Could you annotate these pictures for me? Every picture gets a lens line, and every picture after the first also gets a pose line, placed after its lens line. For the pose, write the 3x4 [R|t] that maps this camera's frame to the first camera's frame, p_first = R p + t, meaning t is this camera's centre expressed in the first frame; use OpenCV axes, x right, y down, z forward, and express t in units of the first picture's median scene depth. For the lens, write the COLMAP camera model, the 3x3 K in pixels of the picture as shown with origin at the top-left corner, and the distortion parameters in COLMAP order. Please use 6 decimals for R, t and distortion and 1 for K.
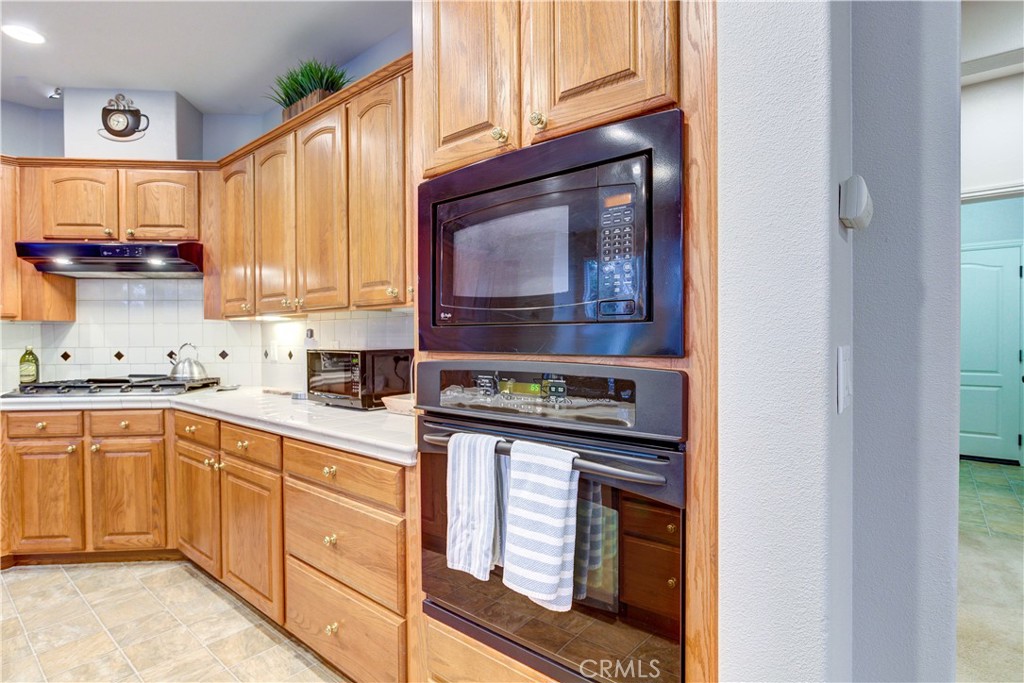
lens RADIAL K [[514.8, 0, 512.8], [0, 514.8, 340.6], [0, 0, 1]] dist [-0.006952, 0.001008]
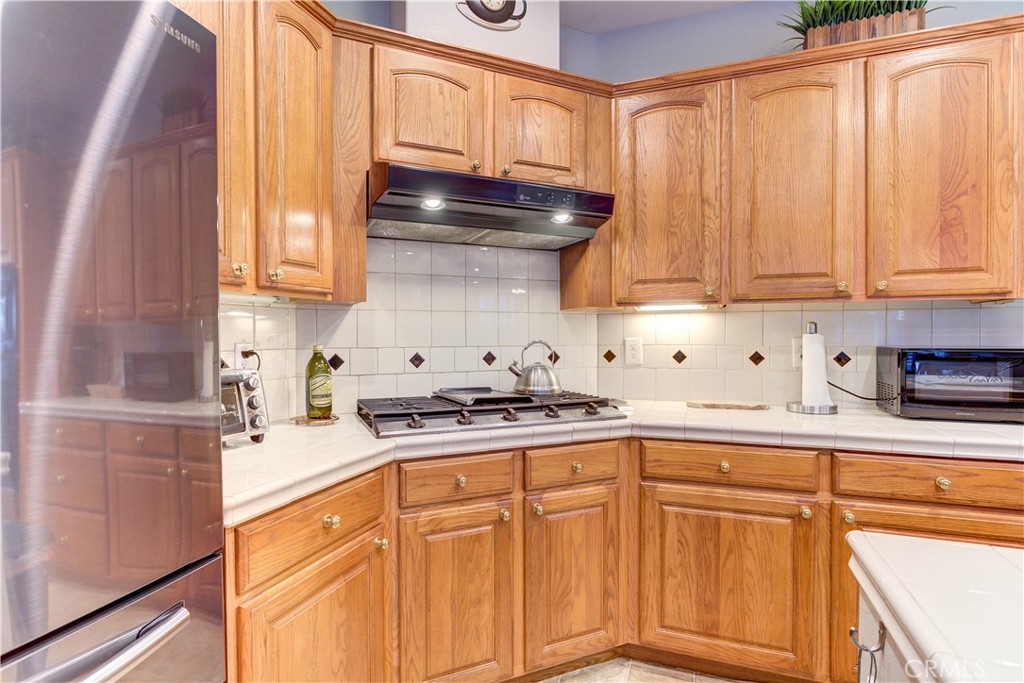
lens RADIAL K [[514.8, 0, 512.7], [0, 514.8, 341.4], [0, 0, 1]] dist [-0.006952, 0.001008]
pose [[0.943475, -0.000023, 0.331443, -1.041159], [-0.000277, 1.000000, 0.000857, 0.005928], [-0.331443, -0.000900, 0.943475, 0.417168]]
